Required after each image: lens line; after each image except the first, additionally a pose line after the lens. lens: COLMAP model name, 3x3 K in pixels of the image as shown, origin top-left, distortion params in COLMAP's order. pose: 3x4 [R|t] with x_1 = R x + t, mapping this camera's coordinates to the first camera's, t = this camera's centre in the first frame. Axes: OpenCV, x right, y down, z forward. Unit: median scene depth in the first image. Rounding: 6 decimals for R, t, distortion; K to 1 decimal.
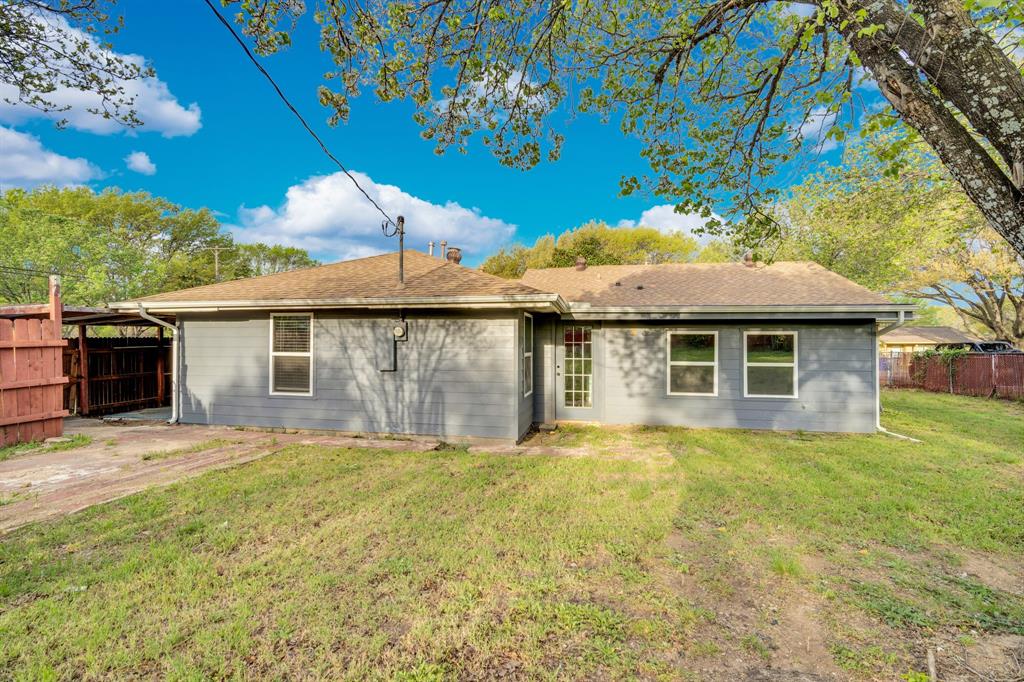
lens RADIAL K [[448.5, 0, 509.7], [0, 448.5, 334.7], [0, 0, 1]] dist [-0.004137, 0.000102]
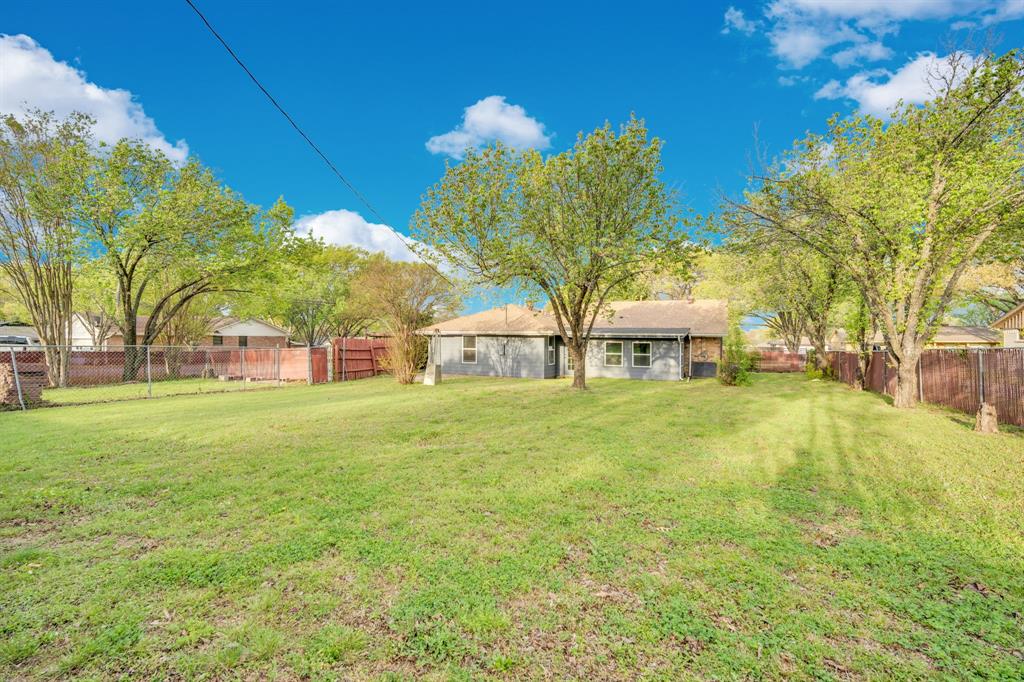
lens RADIAL K [[448.5, 0, 511.4], [0, 448.5, 339.3], [0, 0, 1]] dist [-0.004137, 0.000102]
pose [[0.967810, 0.002597, -0.251668, 0.505092], [0.003460, 0.999715, 0.023622, -0.088371], [0.251657, -0.023732, 0.967525, -1.752199]]
